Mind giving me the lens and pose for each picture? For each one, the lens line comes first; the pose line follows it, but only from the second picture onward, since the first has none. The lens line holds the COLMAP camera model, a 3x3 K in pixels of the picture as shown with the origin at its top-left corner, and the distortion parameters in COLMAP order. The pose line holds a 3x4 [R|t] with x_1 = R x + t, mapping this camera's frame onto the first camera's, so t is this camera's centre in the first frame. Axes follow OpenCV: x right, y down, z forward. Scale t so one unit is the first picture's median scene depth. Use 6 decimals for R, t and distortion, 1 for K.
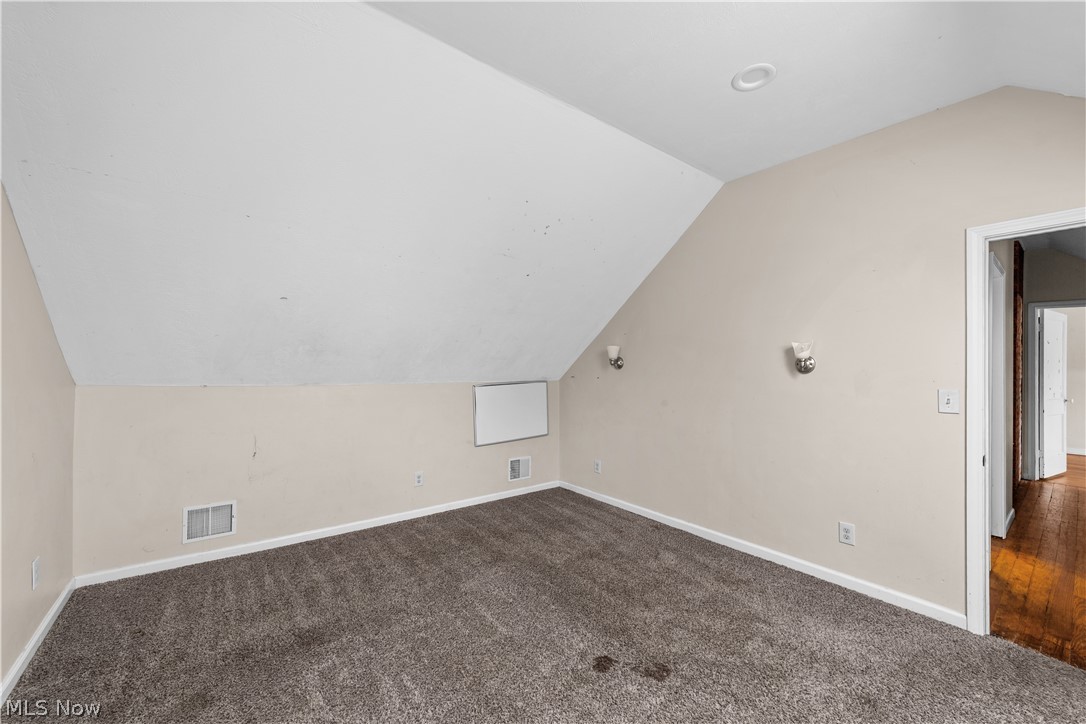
lens RADIAL K [[423.5, 0, 538.5], [0, 423.5, 362.3], [0, 0, 1]] dist [-0.005973, 0.003110]
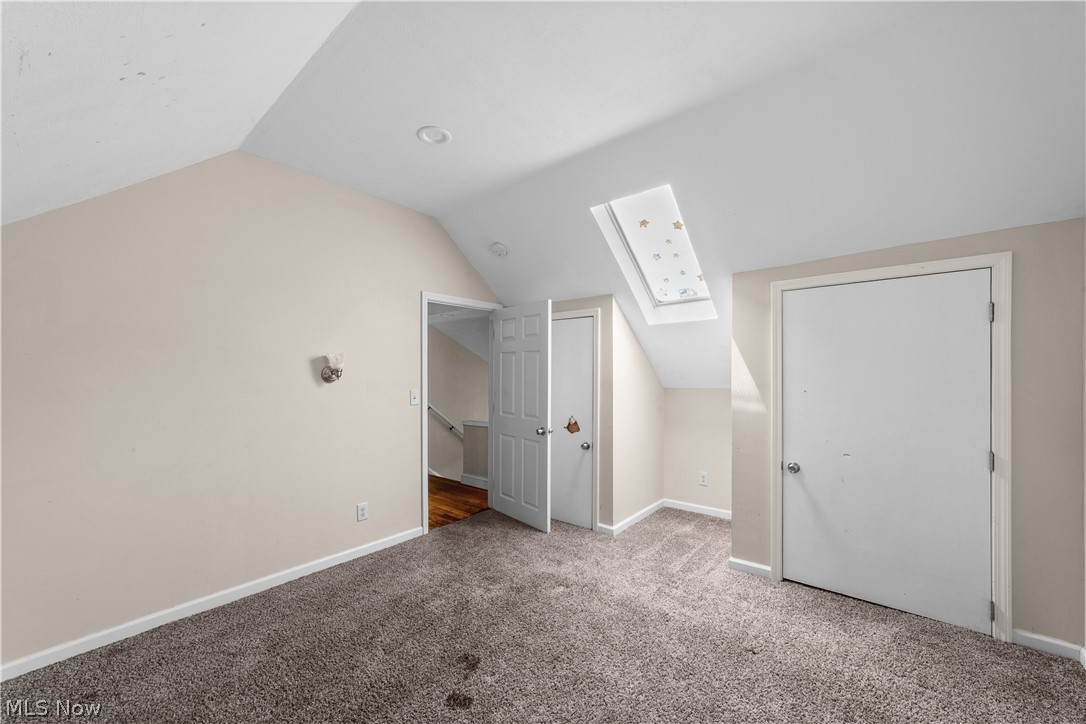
lens RADIAL K [[423.5, 0, 537.6], [0, 423.5, 372.6], [0, 0, 1]] dist [-0.005973, 0.003110]
pose [[-0.229860, 0.002366, 0.973221, -0.592071], [-0.009472, 0.999944, -0.004668, 0.001214], [-0.973178, -0.010291, -0.229825, 0.796913]]
